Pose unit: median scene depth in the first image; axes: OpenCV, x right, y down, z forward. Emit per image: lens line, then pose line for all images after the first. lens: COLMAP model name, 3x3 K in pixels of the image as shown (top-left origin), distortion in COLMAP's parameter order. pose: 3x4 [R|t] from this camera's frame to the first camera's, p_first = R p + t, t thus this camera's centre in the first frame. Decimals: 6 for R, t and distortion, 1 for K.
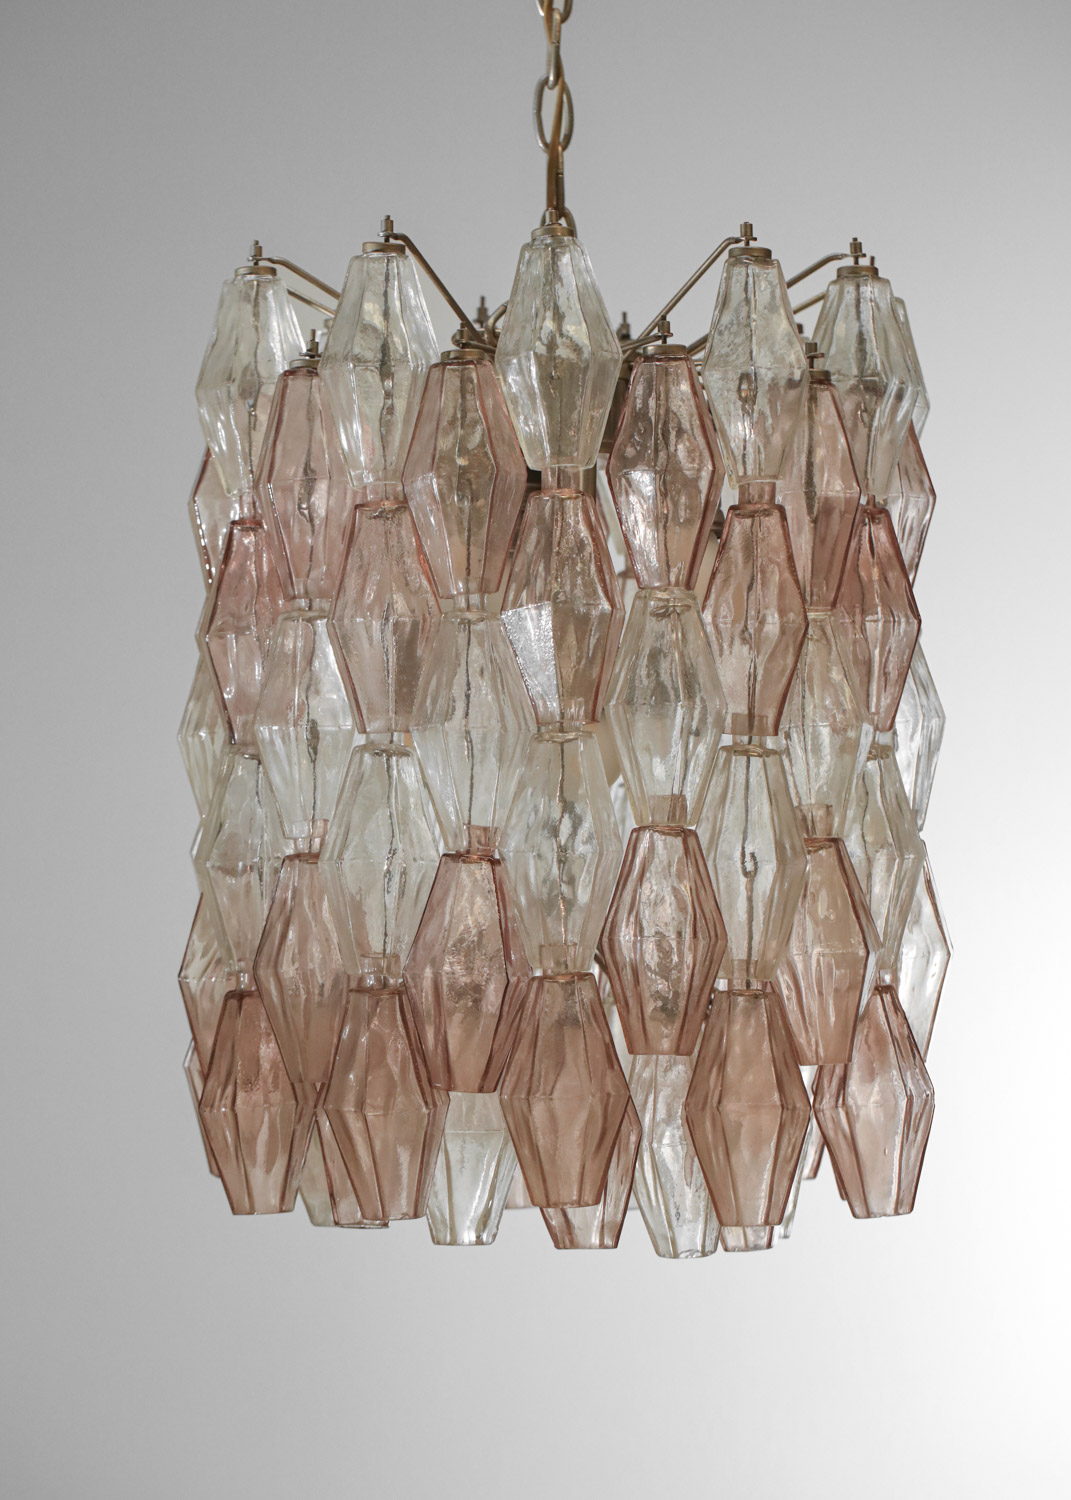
lens RADIAL K [[4679.1, 0, 534.9], [0, 4679.1, 749.1], [0, 0, 1]] dist [0.067769, 0.000000]
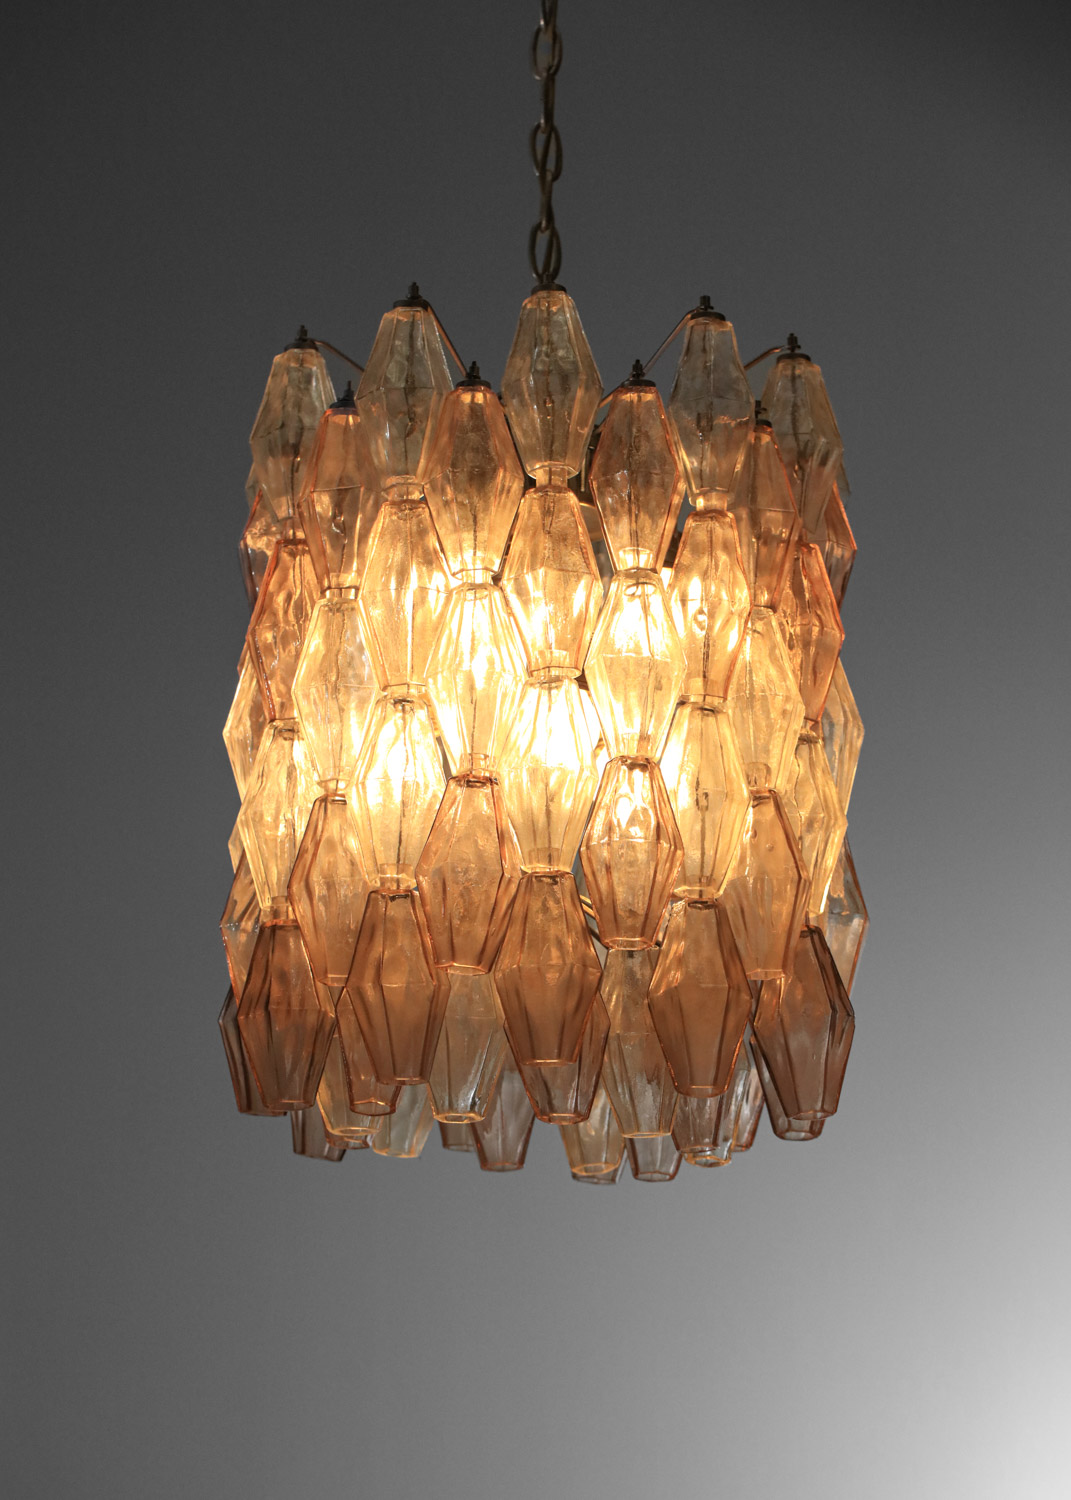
lens RADIAL K [[4679.1, 0, 524.0], [0, 4679.1, 755.2], [0, 0, 1]] dist [0.067769, 0.000000]
pose [[0.999600, 0.020992, 0.018940, -0.022809], [-0.016529, 0.977375, -0.210868, 0.261584], [-0.022938, 0.210471, 0.977331, -0.176252]]
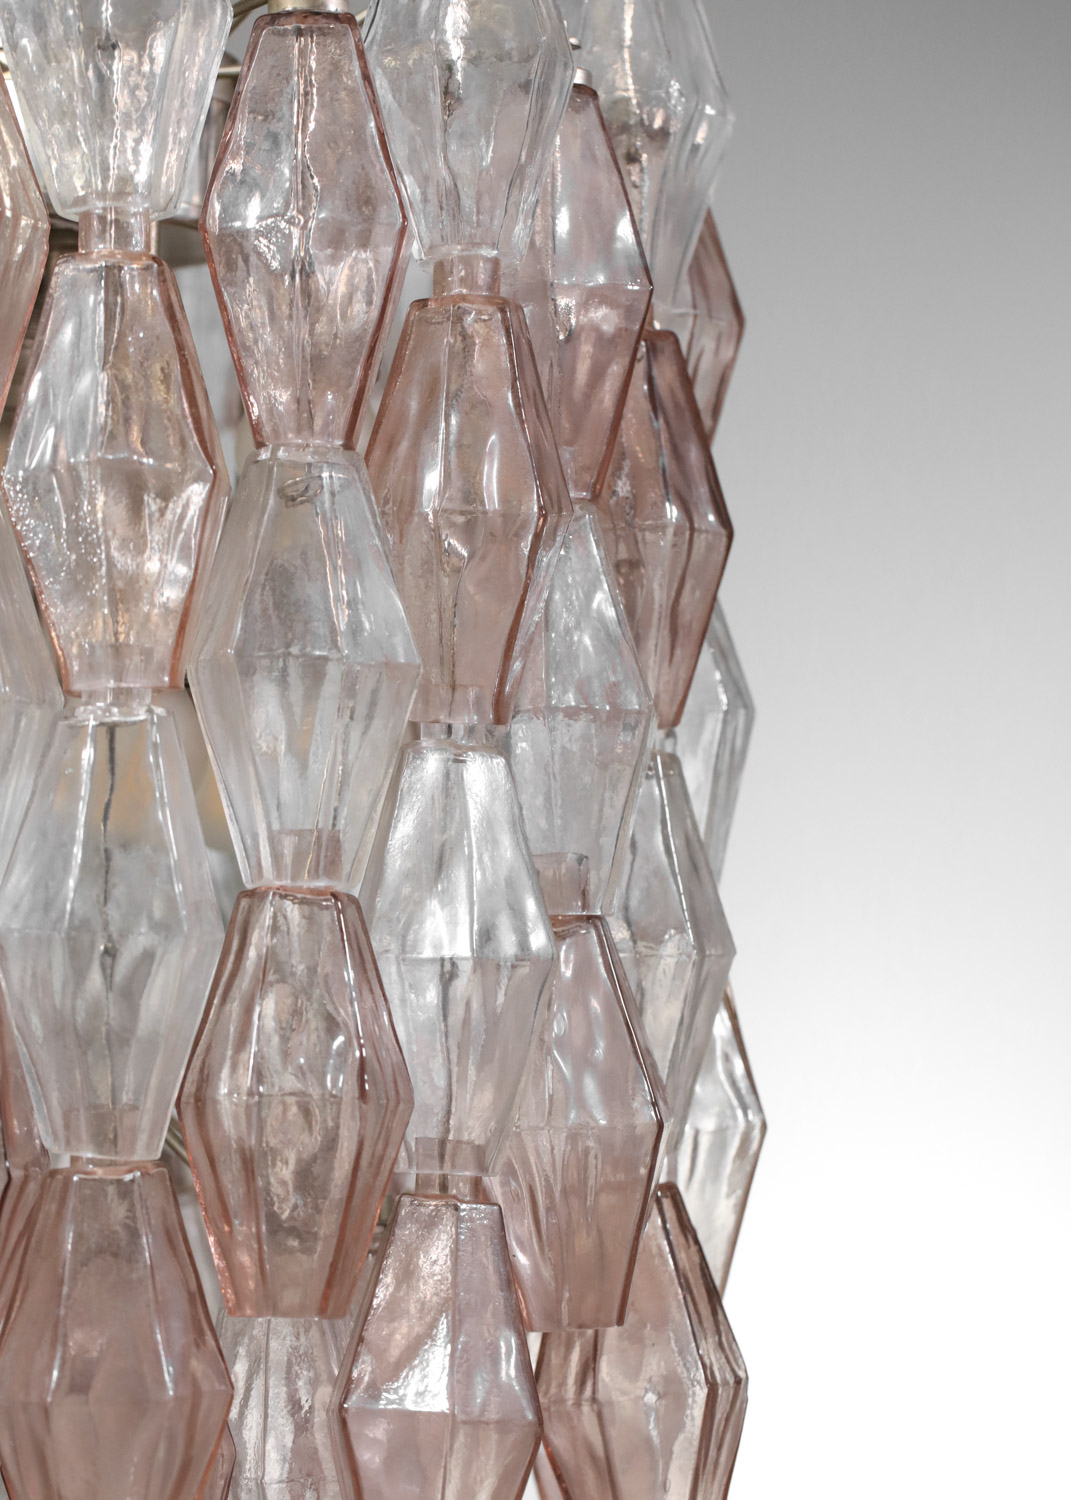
lens RADIAL K [[4679.1, 0, 535.4], [0, 4679.1, 739.0], [0, 0, 1]] dist [0.067769, 0.000000]
pose [[0.987440, 0.017621, 0.157006, -0.029012], [-0.013770, 0.999578, -0.025584, 0.012326], [-0.157391, 0.023101, 0.987266, 0.450974]]
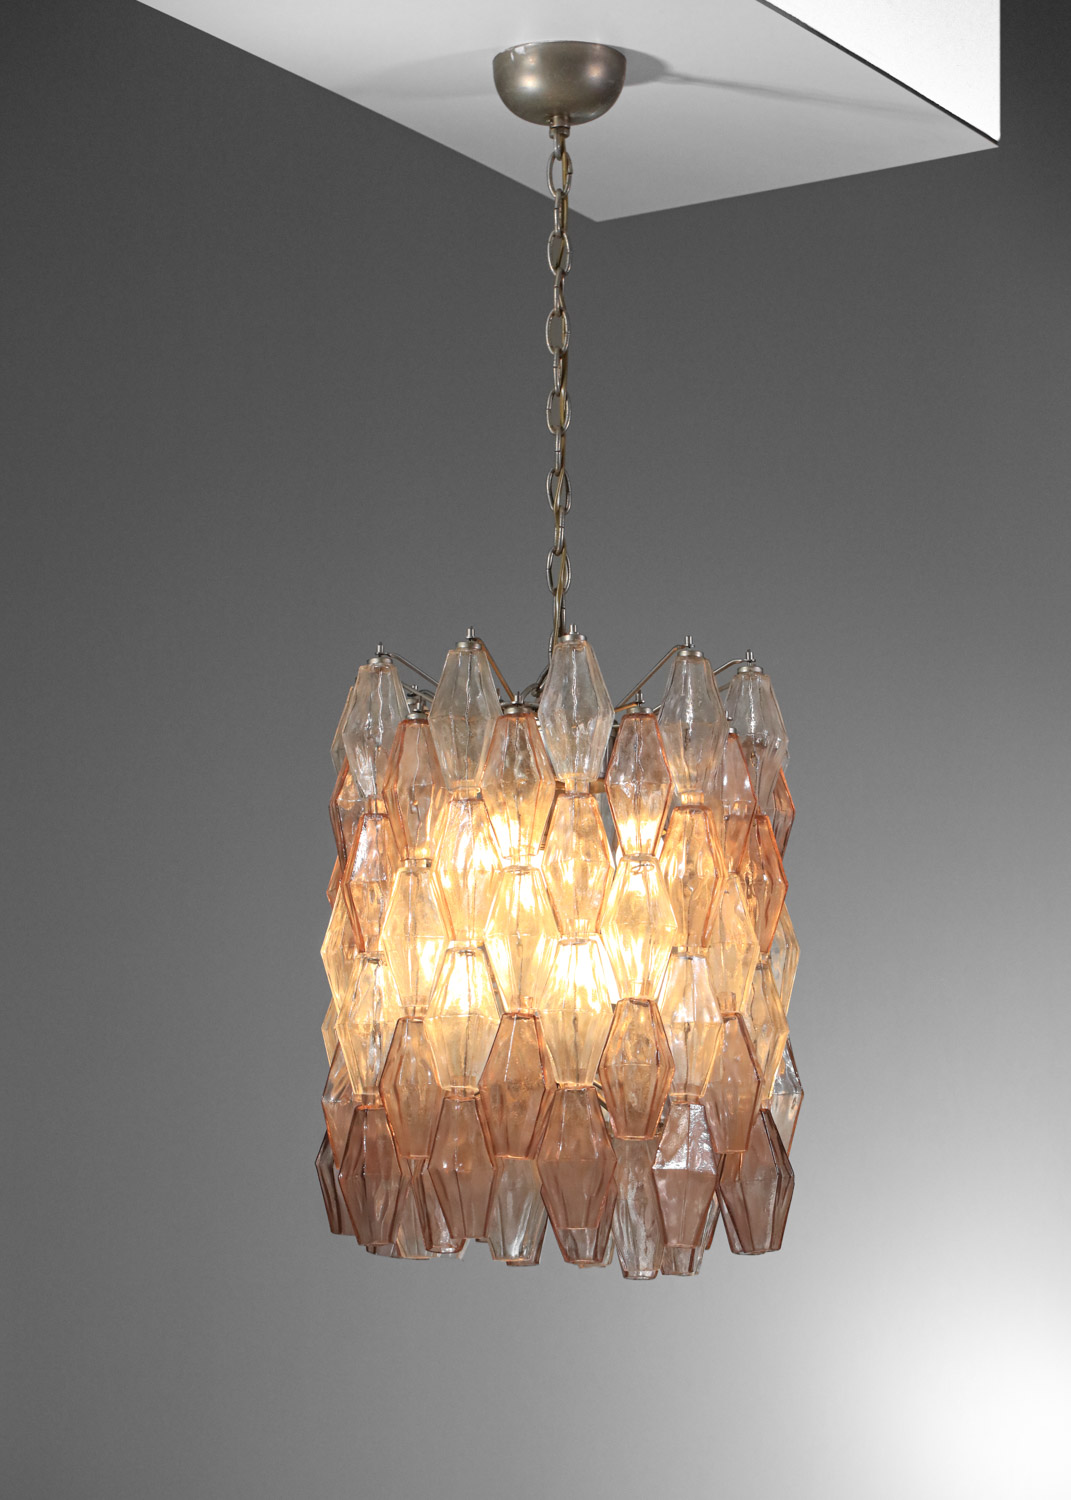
lens RADIAL K [[4679.1, 0, 545.9], [0, 4679.1, 692.5], [0, 0, 1]] dist [0.067769, 0.000000]
pose [[0.996515, 0.024059, 0.079866, -0.133241], [-0.013894, 0.992000, -0.125471, 0.112171], [-0.082246, 0.123925, 0.988877, -0.610556]]
